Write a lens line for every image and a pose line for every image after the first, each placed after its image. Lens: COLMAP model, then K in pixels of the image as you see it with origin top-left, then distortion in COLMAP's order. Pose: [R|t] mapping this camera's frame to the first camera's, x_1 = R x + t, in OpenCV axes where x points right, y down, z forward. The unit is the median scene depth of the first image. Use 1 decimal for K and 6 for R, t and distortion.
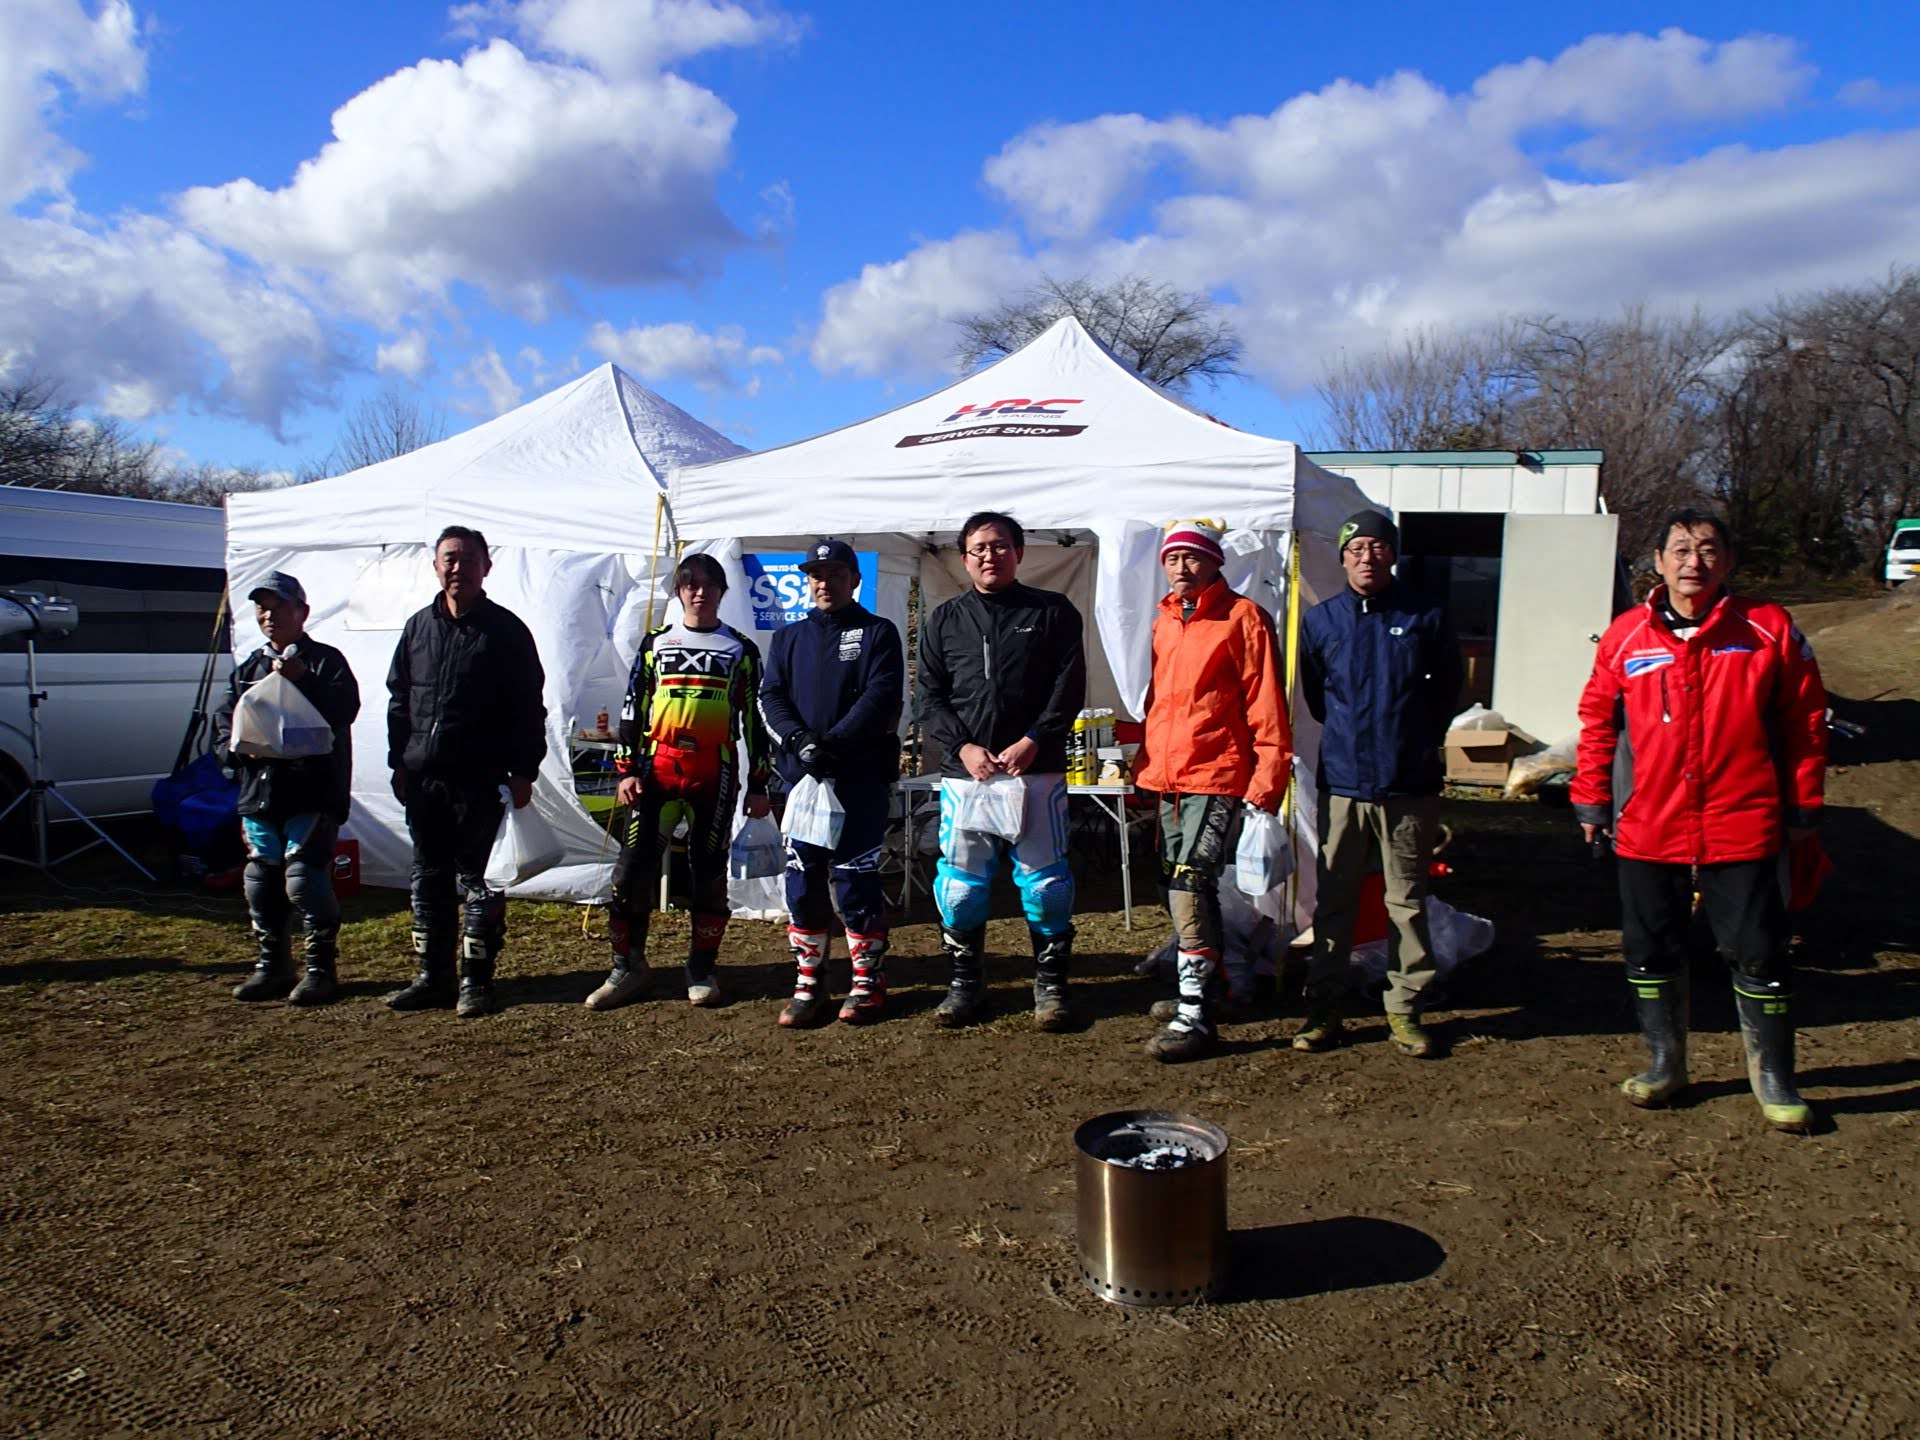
lens RADIAL K [[1393.7, 0, 968.3], [0, 1393.7, 714.0], [0, 0, 1]] dist [0.004574, -0.000003]
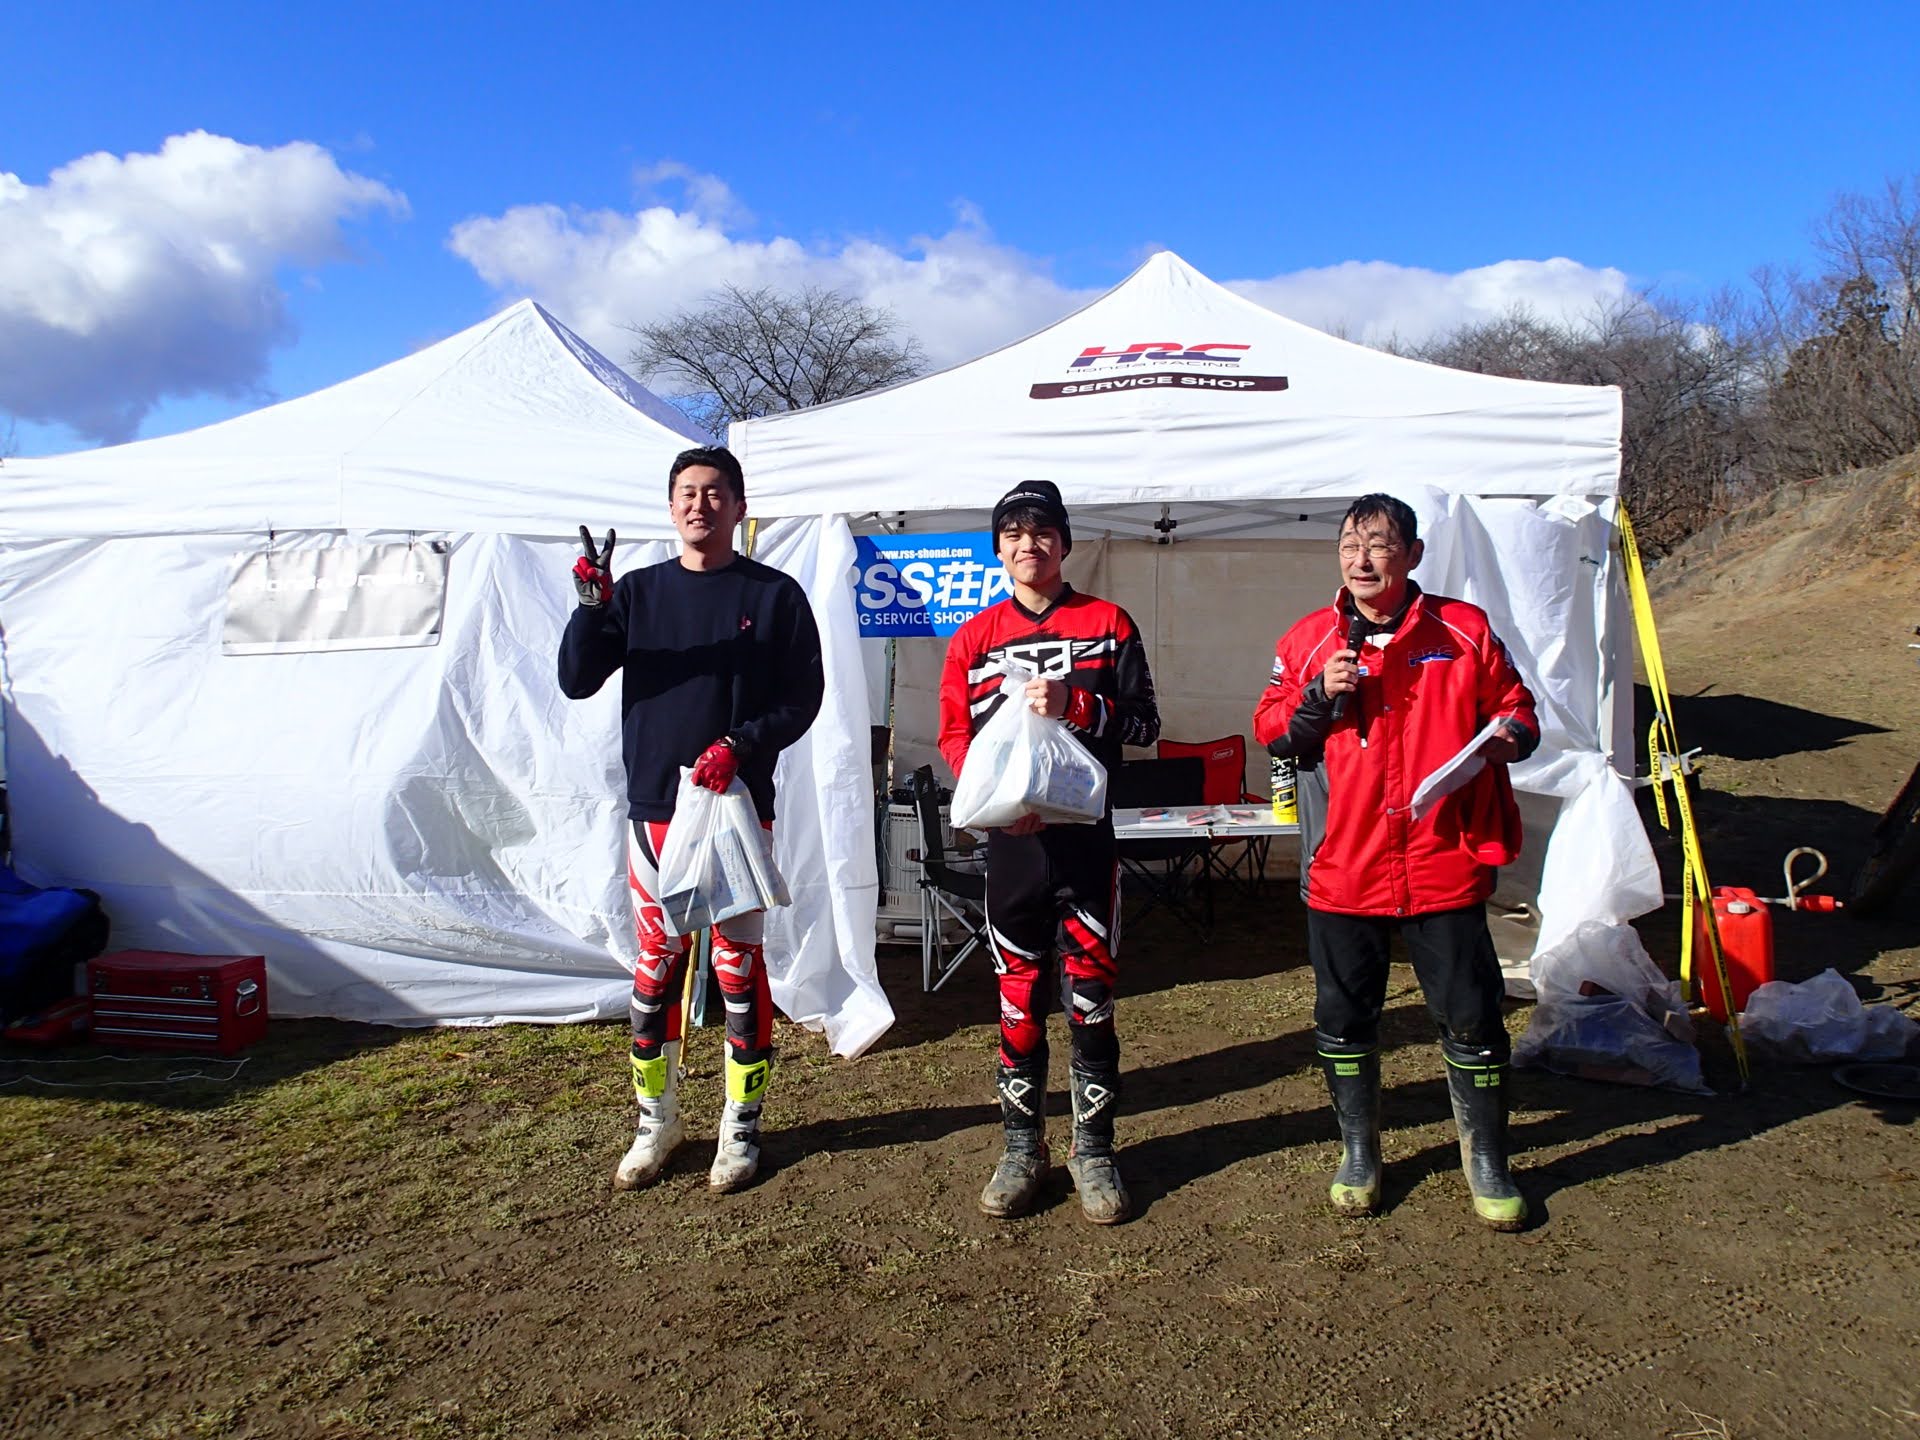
lens RADIAL K [[1393.7, 0, 954.3], [0, 1393.7, 720.6], [0, 0, 1]] dist [0.004574, -0.000003]
pose [[0.969411, -0.034523, 0.243003, -0.257301], [0.037369, 0.999276, -0.007109, -0.007420], [-0.242582, 0.015972, 0.969999, 0.232987]]
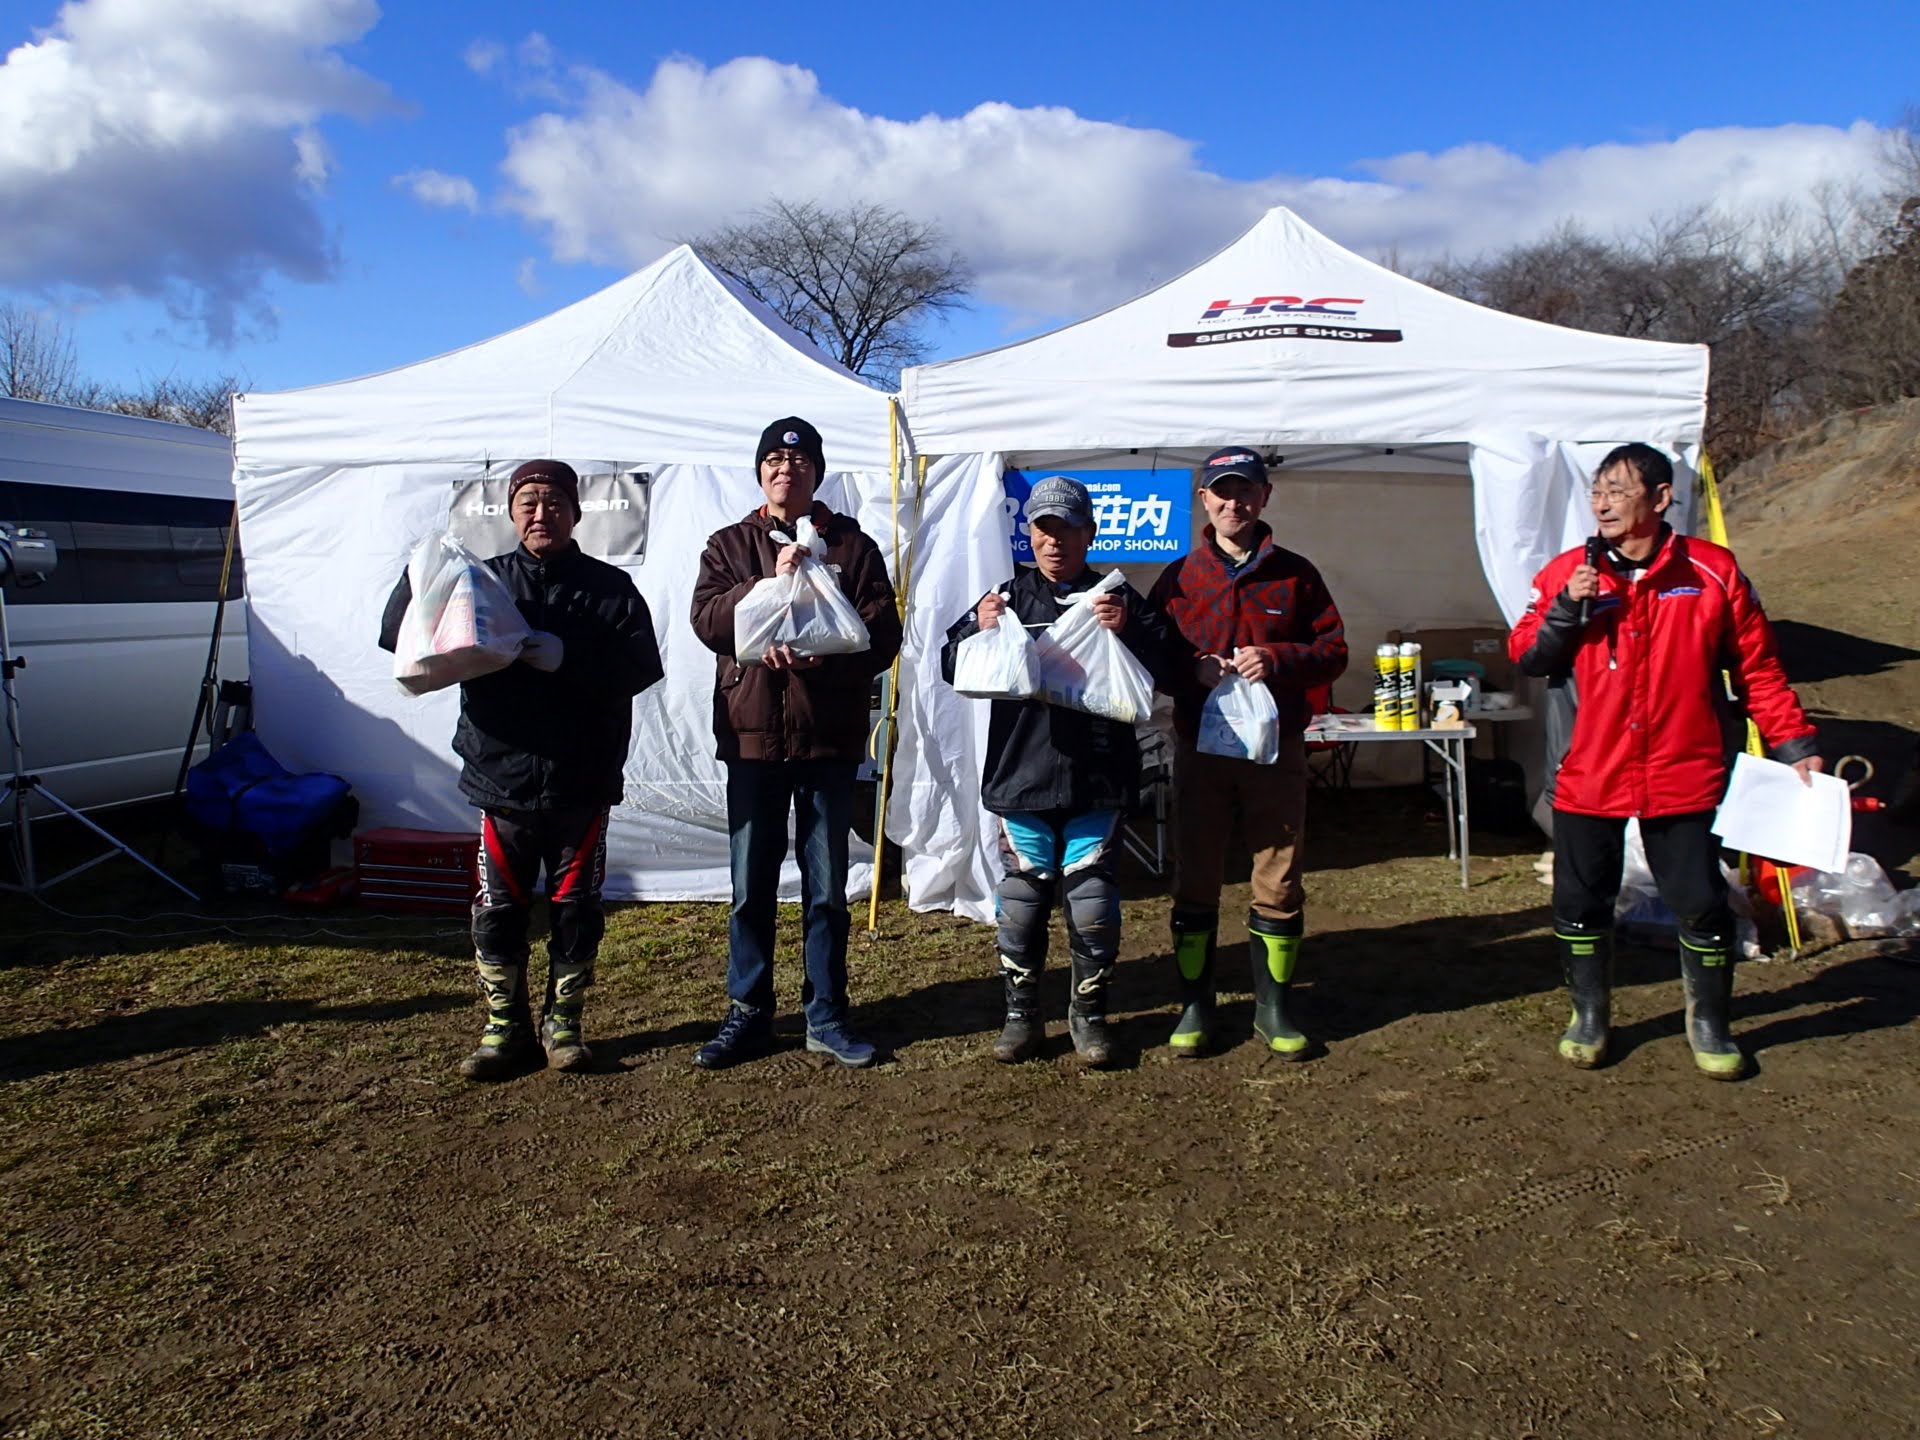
lens RADIAL K [[1393.7, 0, 958.8], [0, 1393.7, 715.7], [0, 0, 1]] dist [0.004574, -0.000003]
pose [[0.973656, -0.036413, 0.225094, -0.341396], [0.026310, 0.998514, 0.047720, -0.007315], [-0.226497, -0.040541, 0.973168, 0.159858]]
